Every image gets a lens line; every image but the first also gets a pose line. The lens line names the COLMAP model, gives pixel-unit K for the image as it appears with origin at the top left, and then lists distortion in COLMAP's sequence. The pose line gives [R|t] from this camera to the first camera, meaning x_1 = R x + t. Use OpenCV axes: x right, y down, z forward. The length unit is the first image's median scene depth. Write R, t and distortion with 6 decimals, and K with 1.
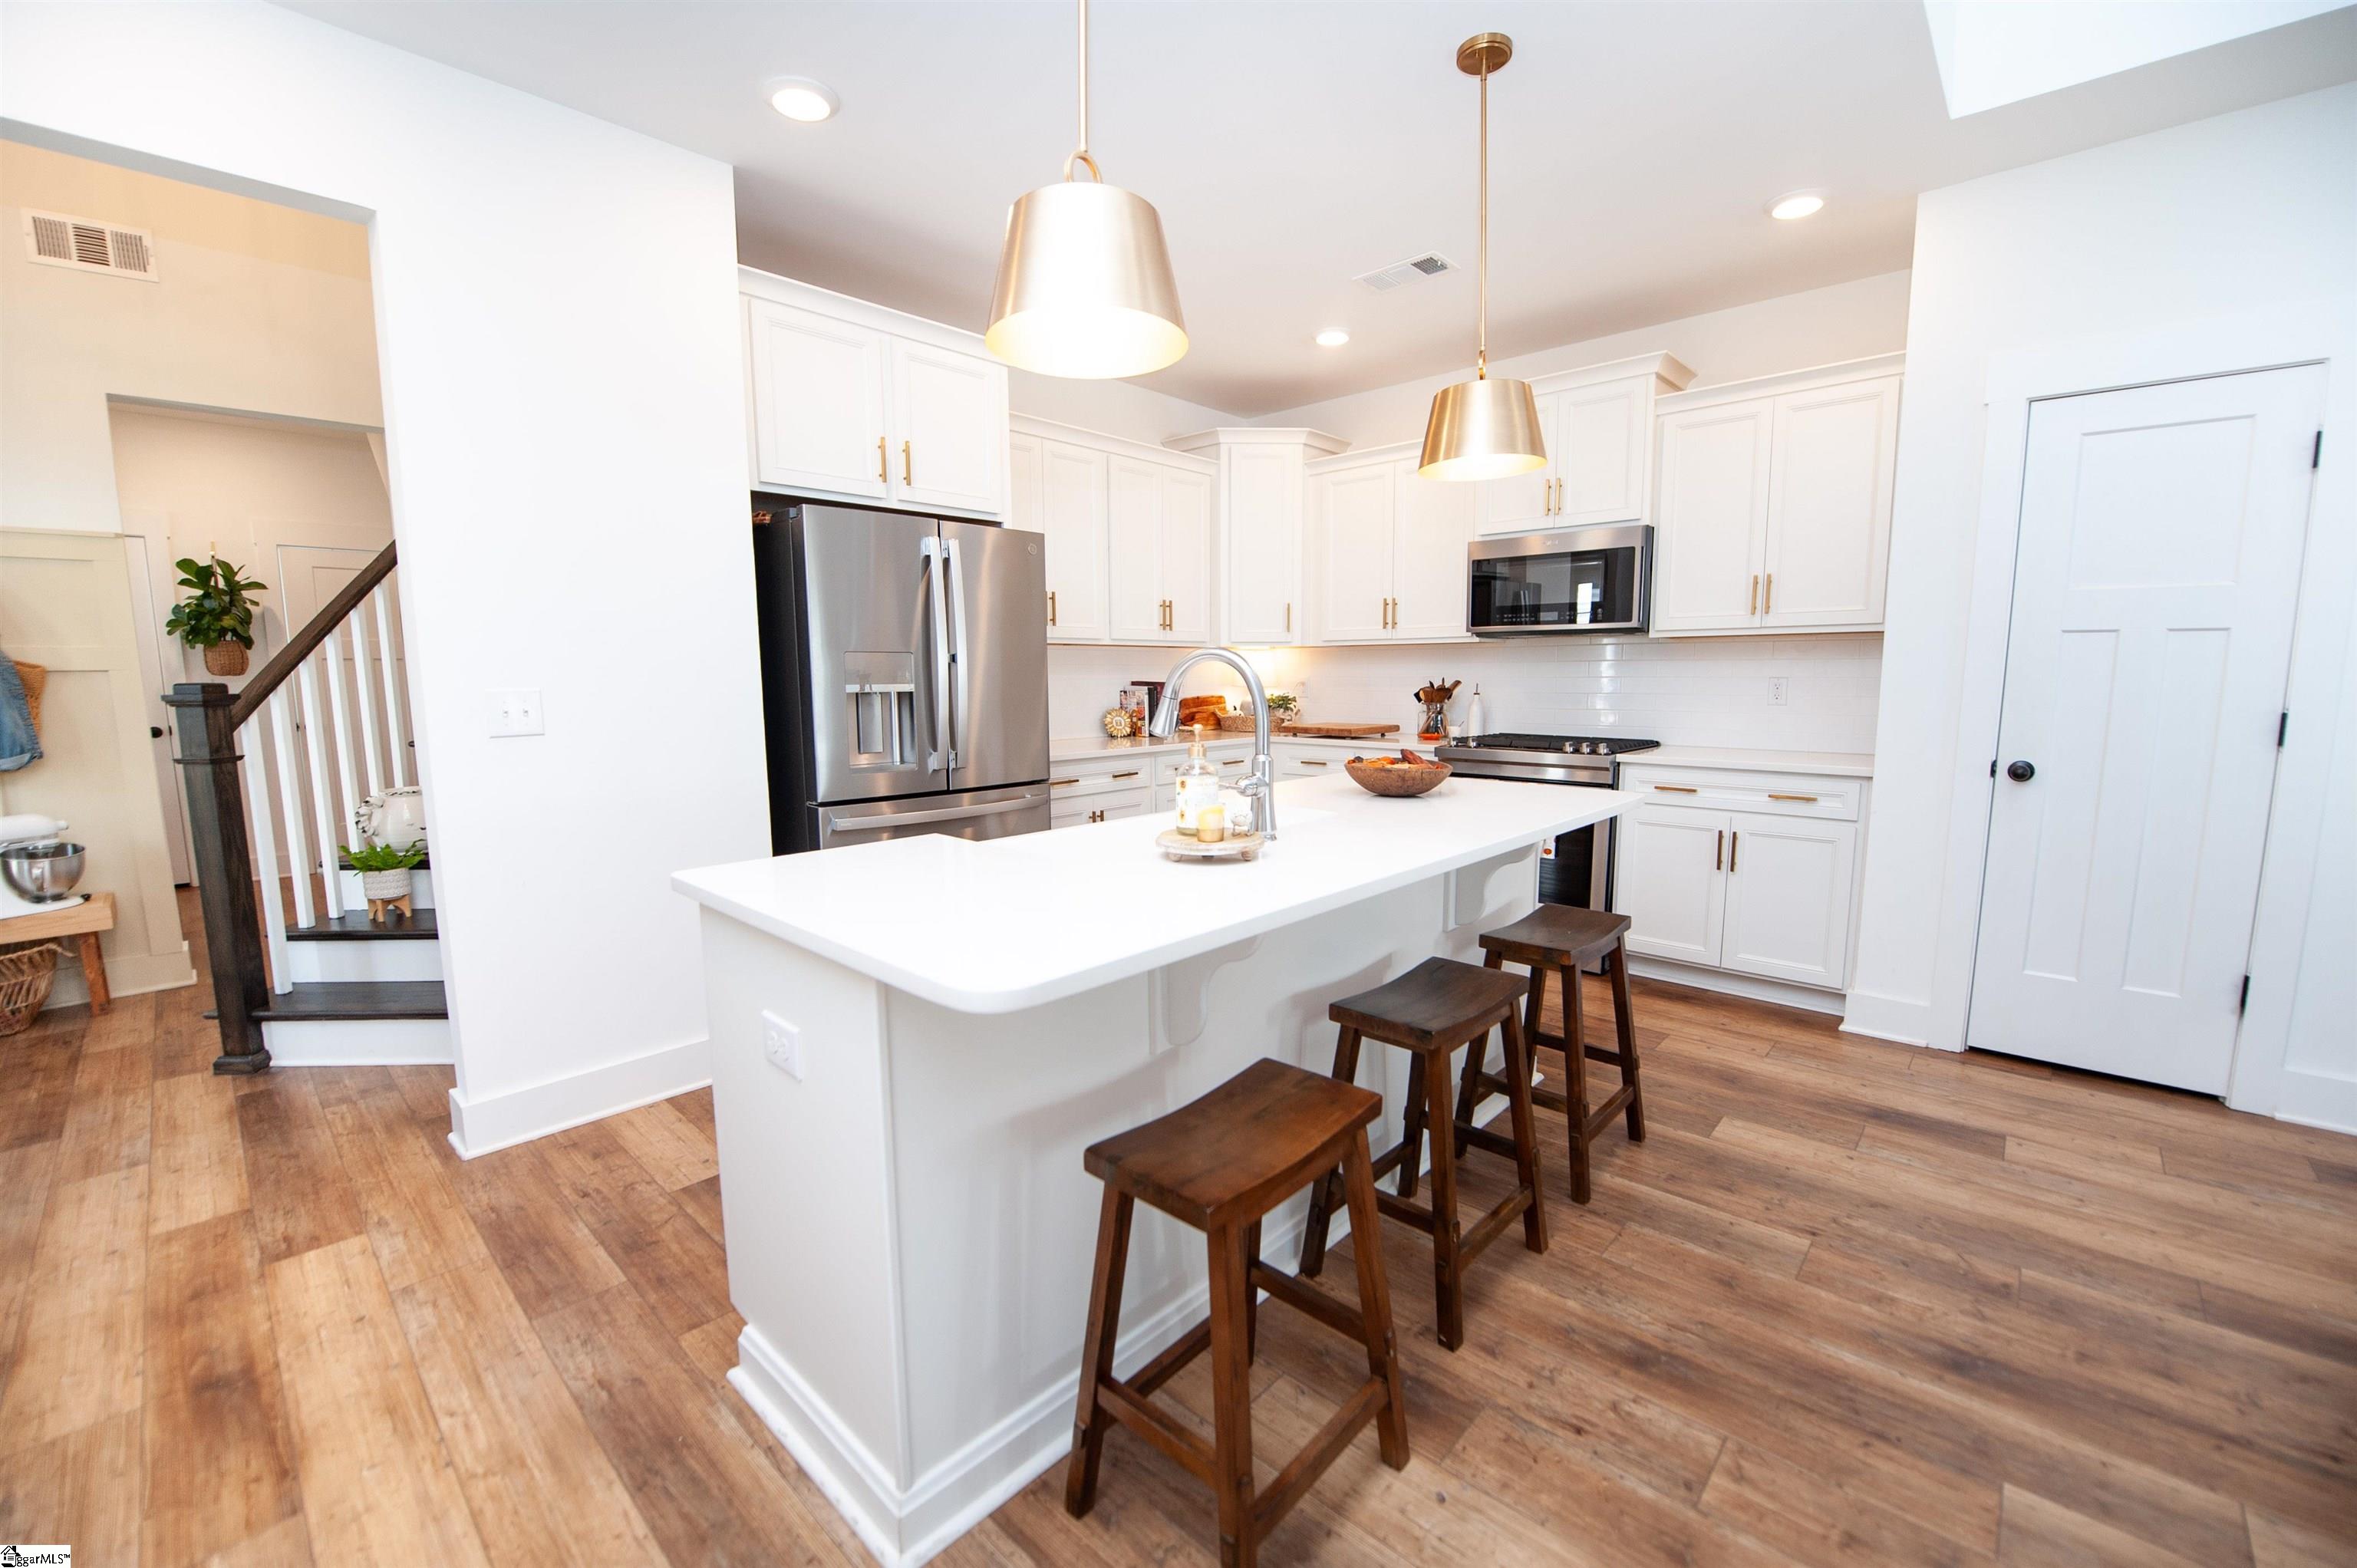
lens RADIAL K [[946.0, 0, 1187.4], [0, 946.0, 782.6], [0, 0, 1]] dist [-0.021287, -0.000835]
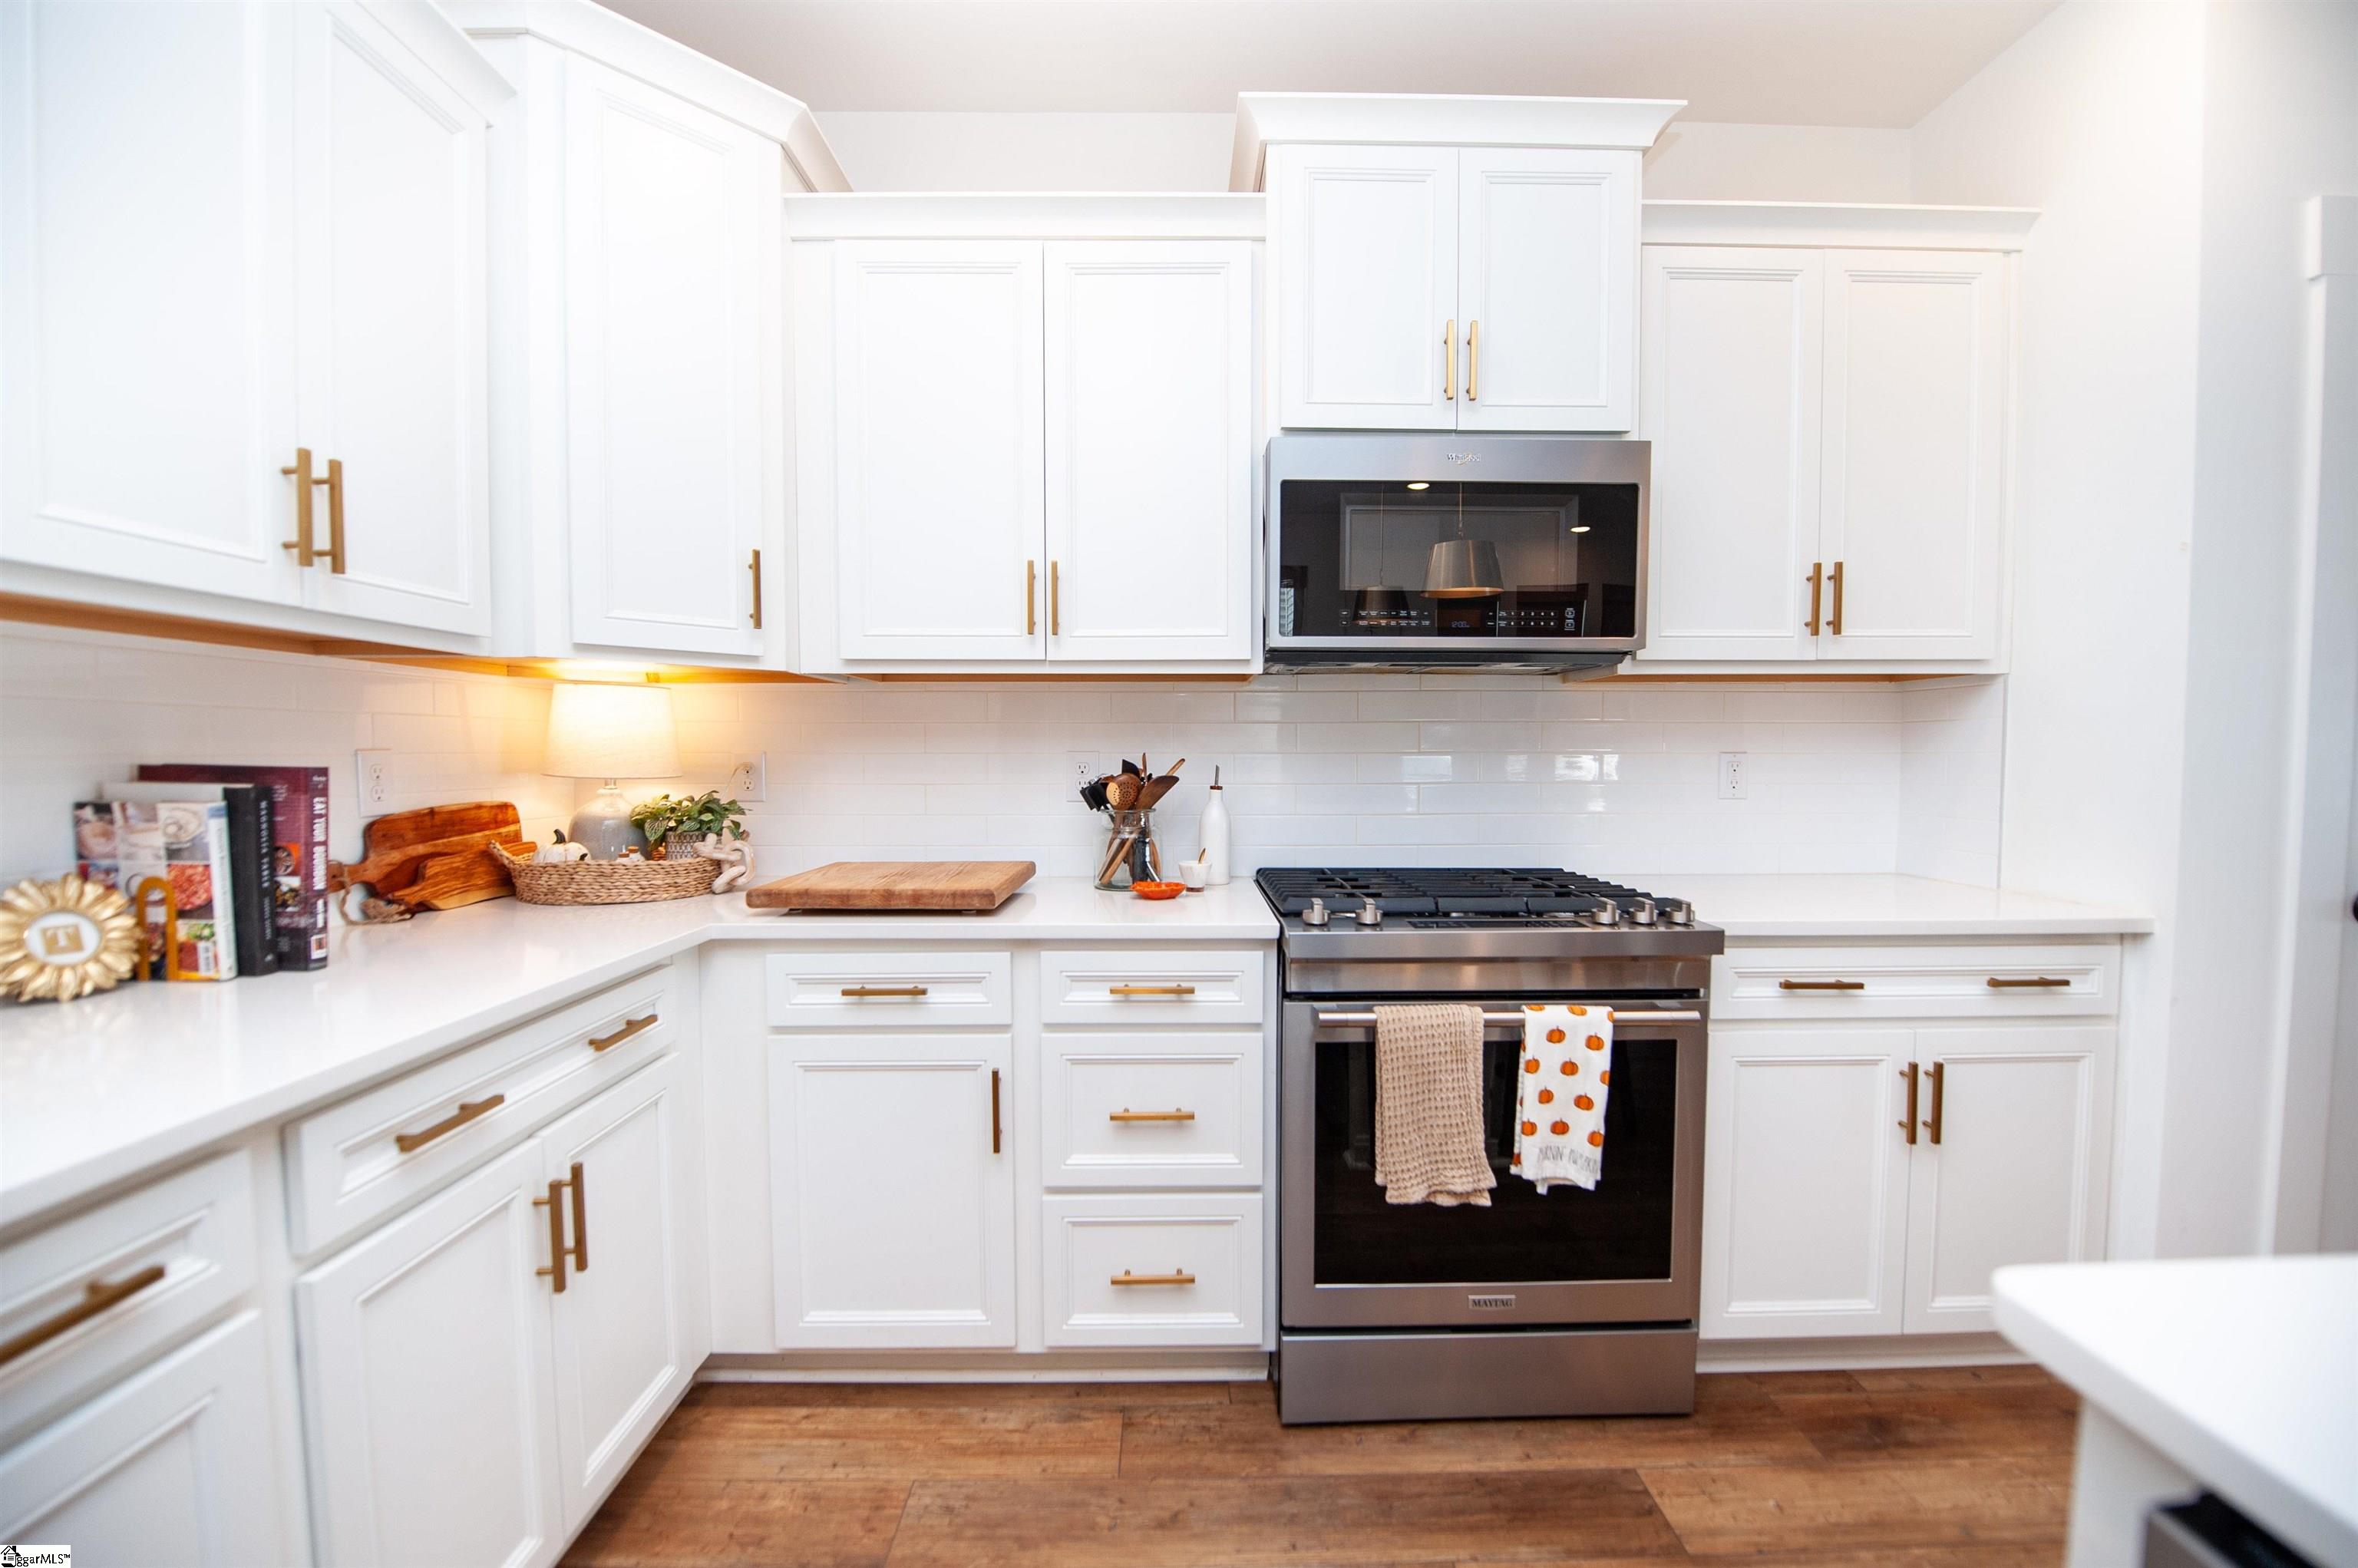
lens RADIAL K [[956.3, 0, 1191.3], [0, 956.3, 791.7], [0, 0, 1]] dist [-0.011777, -0.005283]
pose [[0.724277, -0.022586, 0.689139, -0.034792], [0.076198, 0.995963, -0.047441, -0.084983], [-0.685286, 0.086871, 0.723074, 0.802732]]
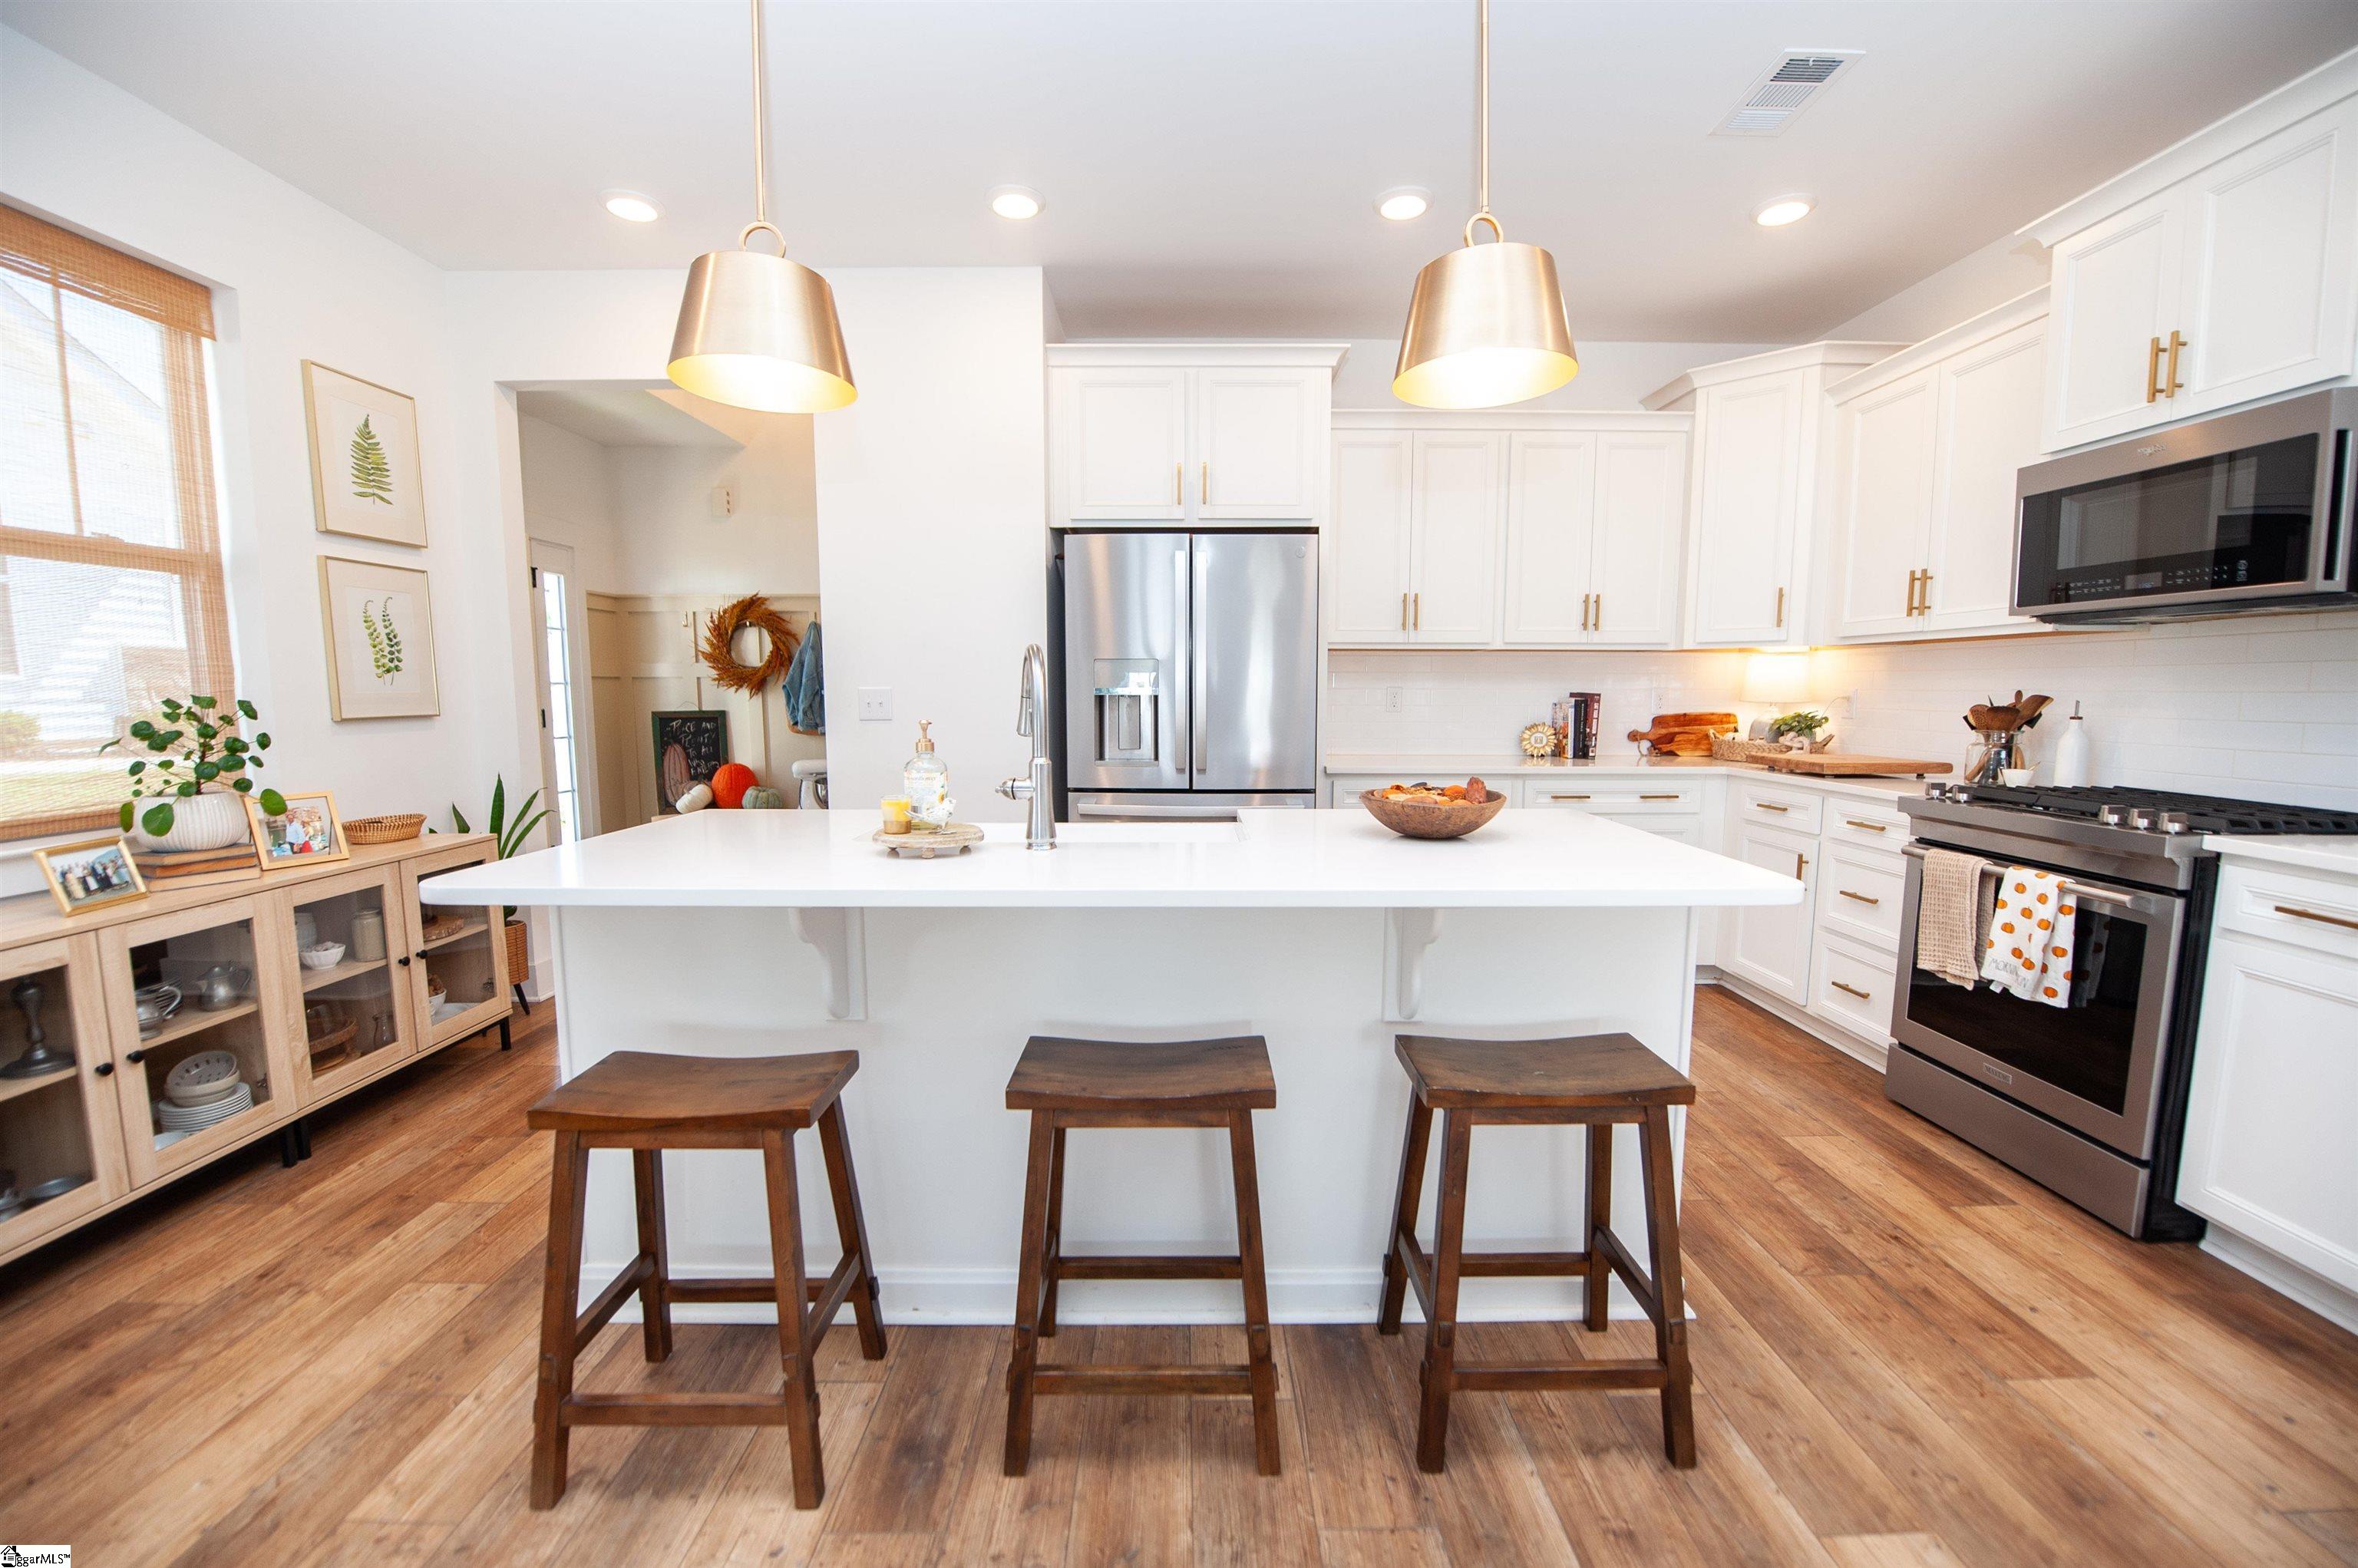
lens RADIAL K [[946.5, 0, 1187.9], [0, 946.5, 782.6], [0, 0, 1]] dist [-0.021287, -0.000835]
pose [[0.683089, 0.078265, -0.726130, 0.424352], [-0.090086, 0.995678, 0.022572, -0.019170], [0.724758, 0.049996, 0.687187, 0.228047]]
